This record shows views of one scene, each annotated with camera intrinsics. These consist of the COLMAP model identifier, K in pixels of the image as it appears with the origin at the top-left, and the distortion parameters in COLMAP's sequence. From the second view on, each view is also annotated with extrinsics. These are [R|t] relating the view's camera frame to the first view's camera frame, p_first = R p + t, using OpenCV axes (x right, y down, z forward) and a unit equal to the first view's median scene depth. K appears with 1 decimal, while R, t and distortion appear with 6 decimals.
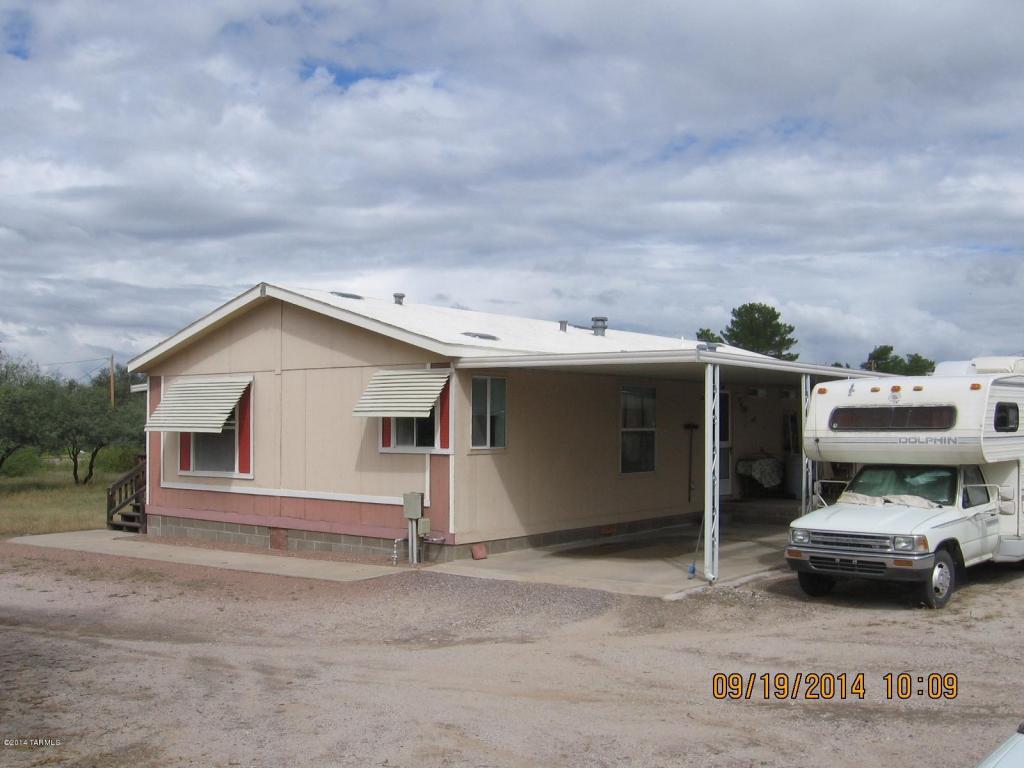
lens RADIAL K [[1061.7, 0, 512.0], [0, 1061.7, 384.0], [0, 0, 1]] dist [-0.114224, 0.006740]
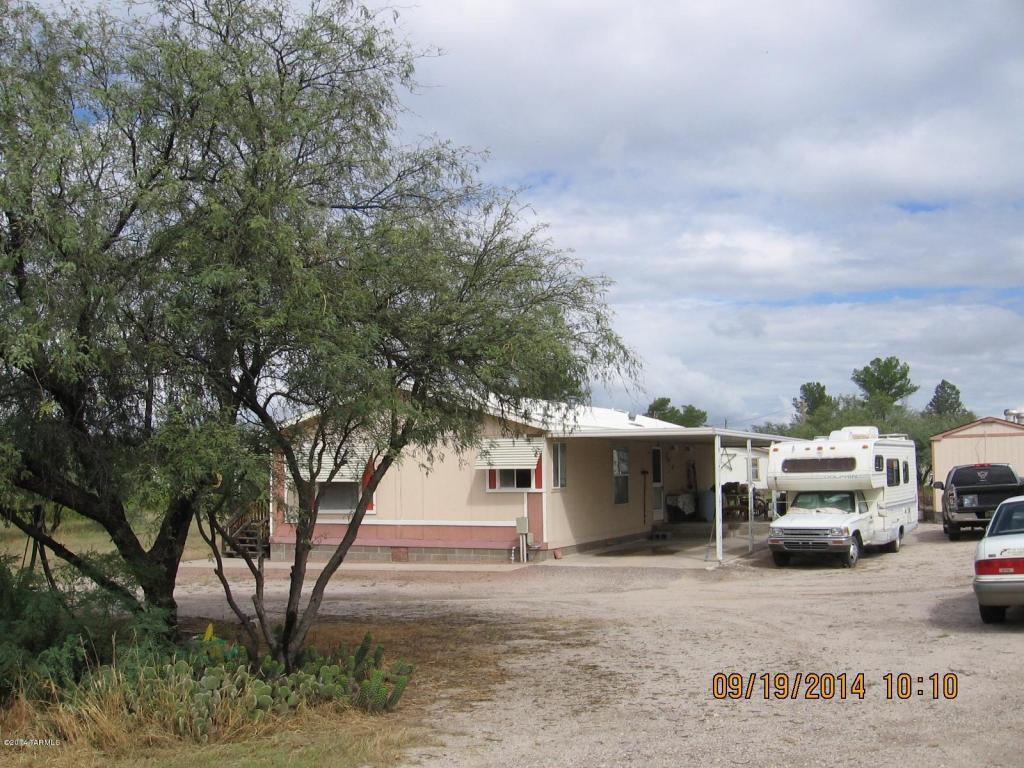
lens RADIAL K [[1061.7, 0, 512.0], [0, 1061.7, 384.0], [0, 0, 1]] dist [-0.114224, 0.006740]
pose [[0.975616, 0.002677, 0.219468, -0.429911], [0.007378, 0.998961, -0.044980, -0.022500], [-0.219360, 0.045502, 0.974582, -0.507420]]
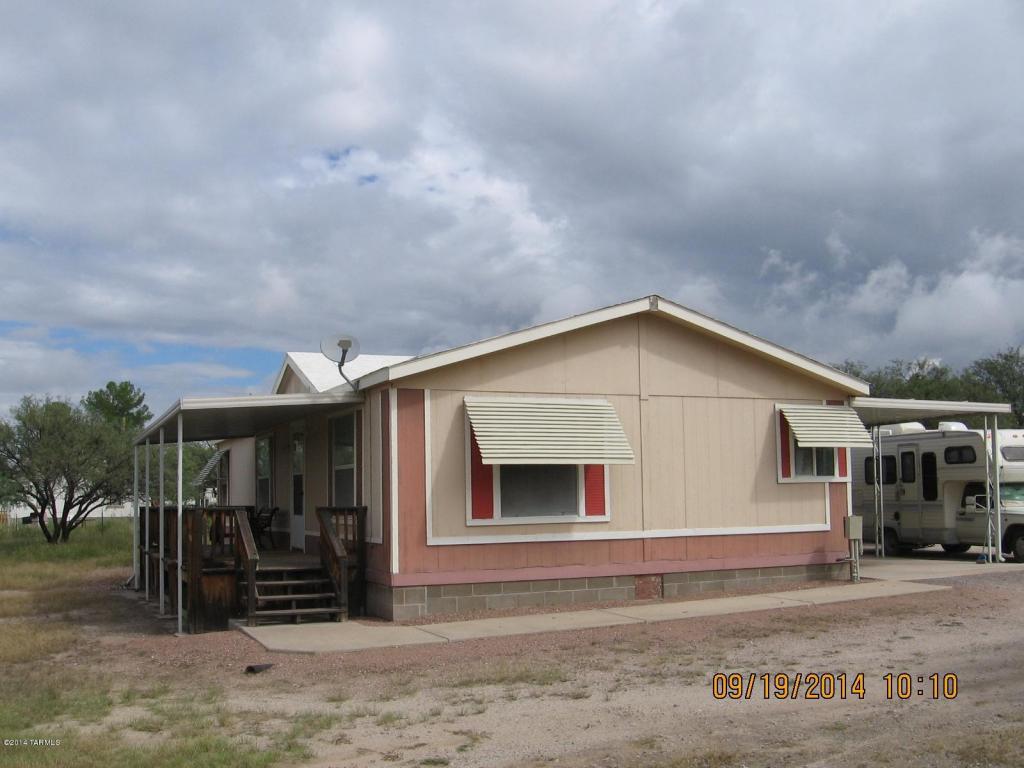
lens RADIAL K [[1061.7, 0, 512.0], [0, 1061.7, 384.0], [0, 0, 1]] dist [-0.114224, 0.006740]
pose [[0.477665, 0.084038, 0.874513, -1.163712], [-0.017265, 0.996120, -0.086293, 0.062299], [-0.878372, 0.026120, 0.477263, 0.745794]]
